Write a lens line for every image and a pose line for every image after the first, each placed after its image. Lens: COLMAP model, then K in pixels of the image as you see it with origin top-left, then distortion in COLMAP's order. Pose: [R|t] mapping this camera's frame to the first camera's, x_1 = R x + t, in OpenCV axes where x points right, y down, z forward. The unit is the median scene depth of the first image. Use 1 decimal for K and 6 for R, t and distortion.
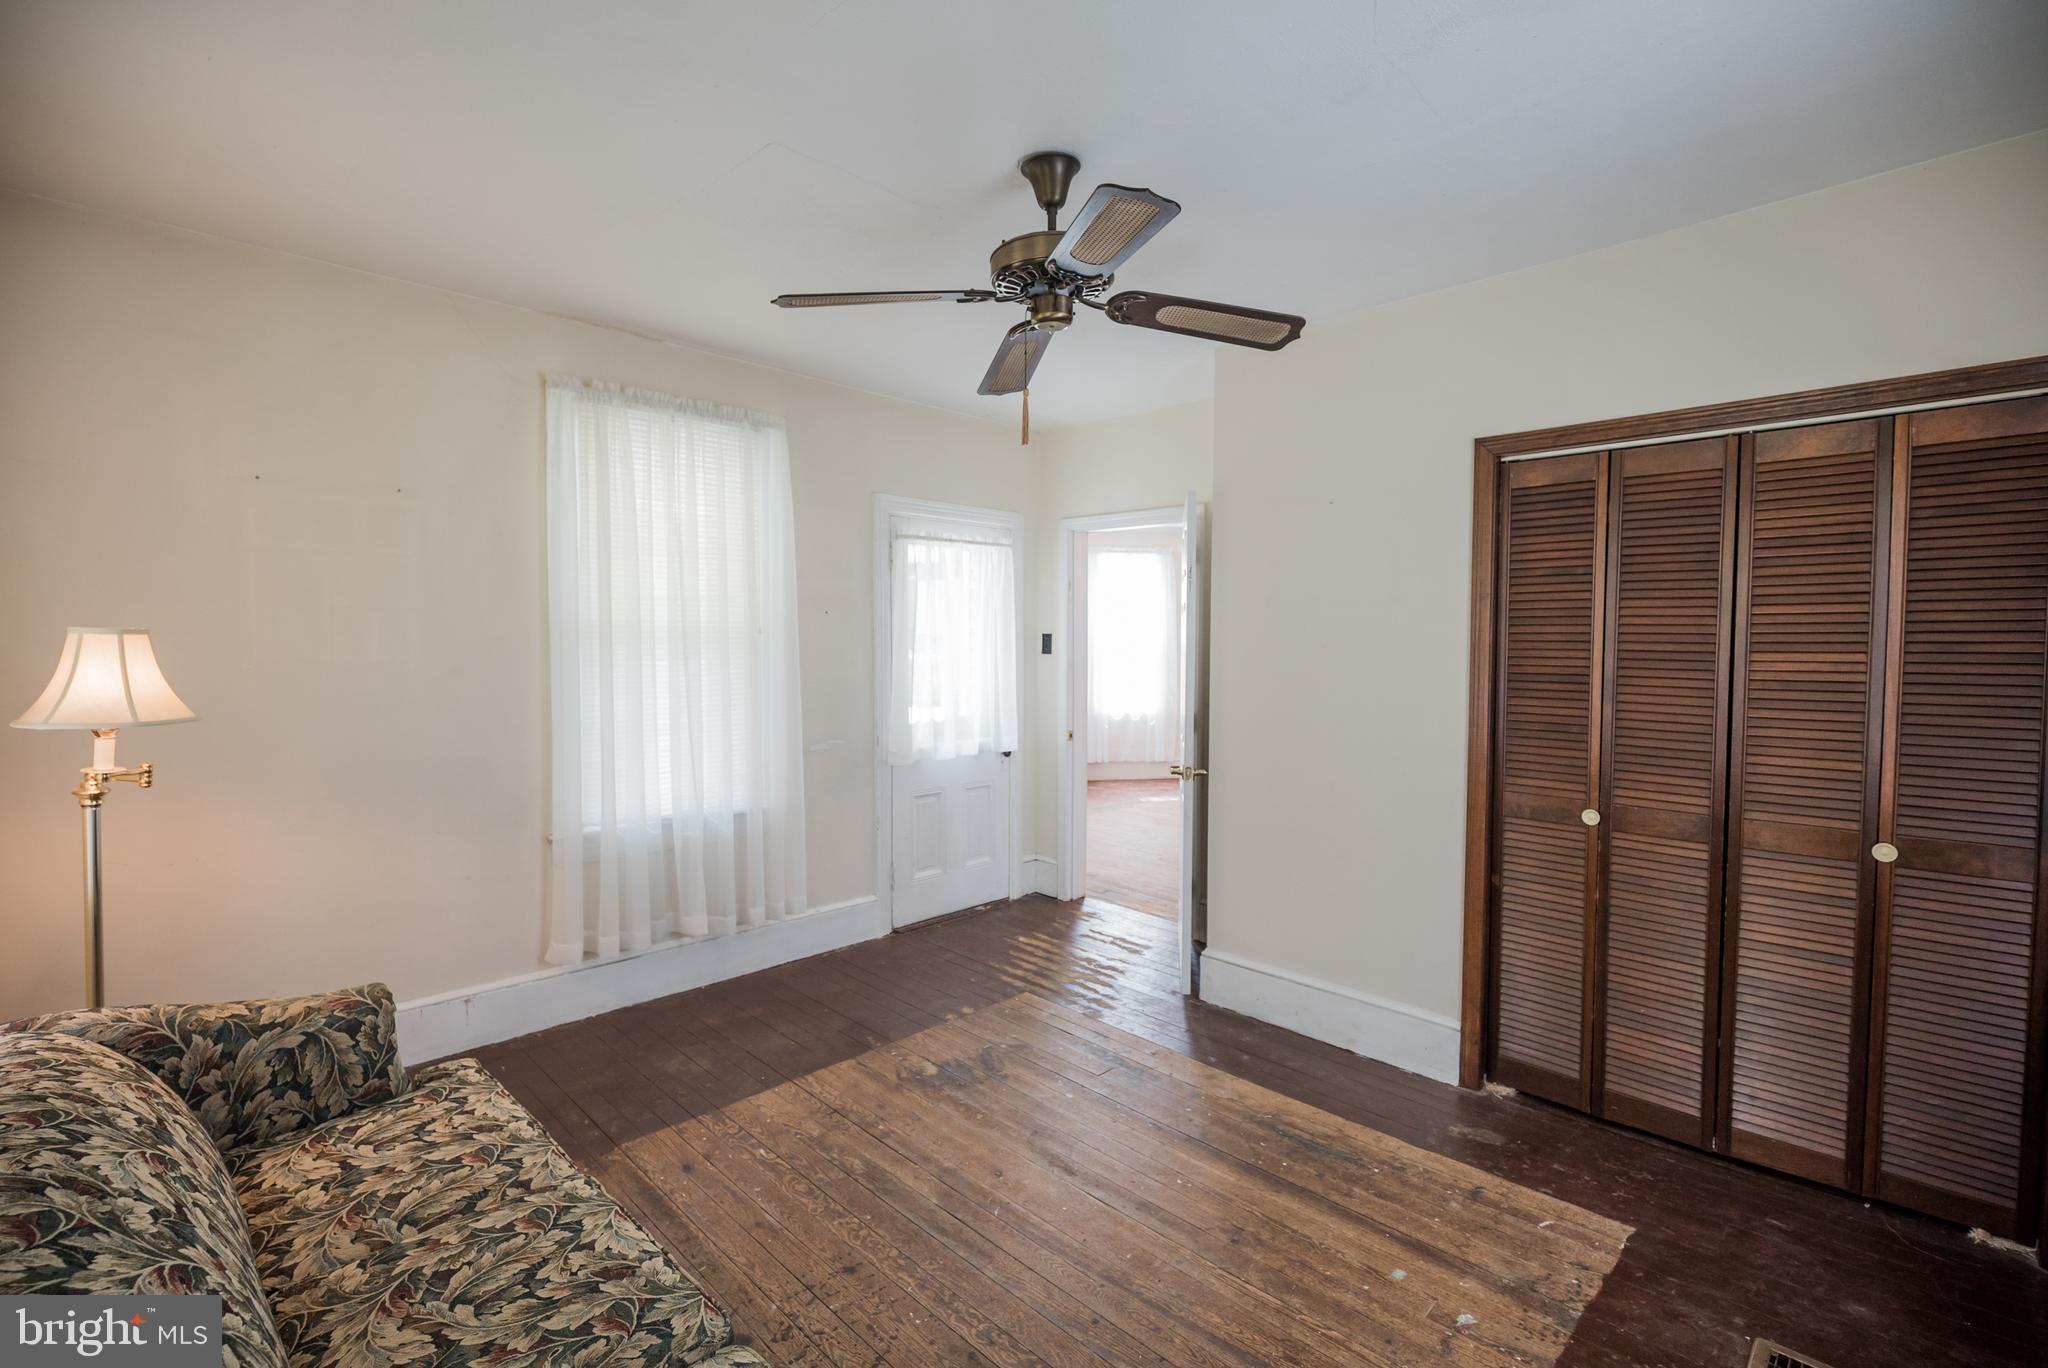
lens RADIAL K [[918.4, 0, 1020.7], [0, 918.4, 679.1], [0, 0, 1]] dist [-0.001750, -0.000833]
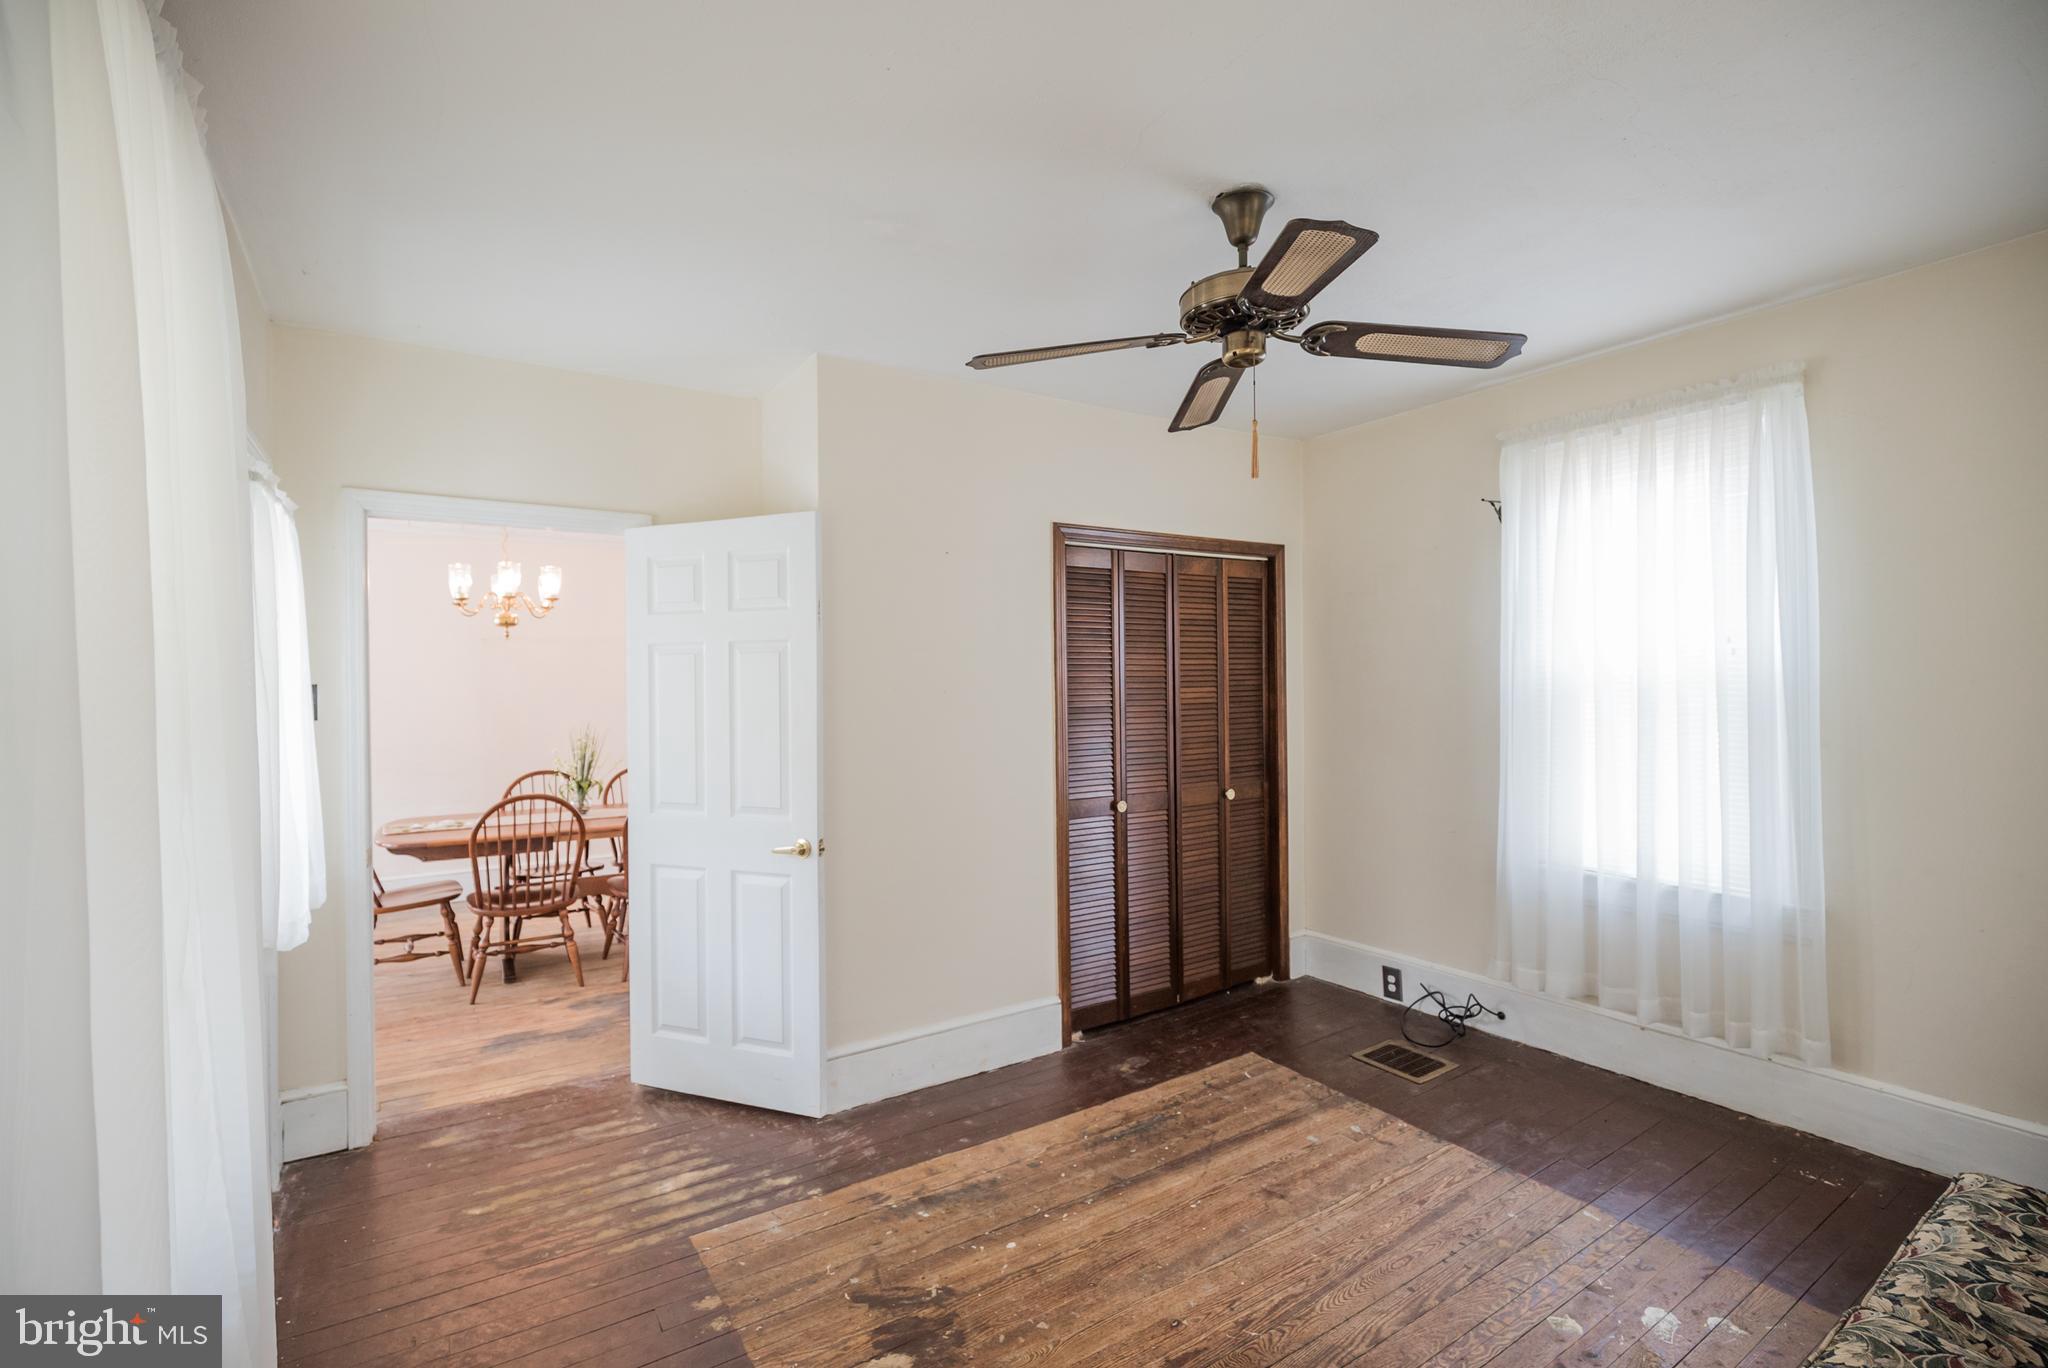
lens RADIAL K [[918.4, 0, 1020.7], [0, 918.4, 679.1], [0, 0, 1]] dist [-0.001750, -0.000833]
pose [[0.205260, -0.005379, 0.978693, -0.904917], [0.057264, 0.998338, -0.006523, -0.051521], [-0.977031, 0.057382, 0.205227, 0.973594]]
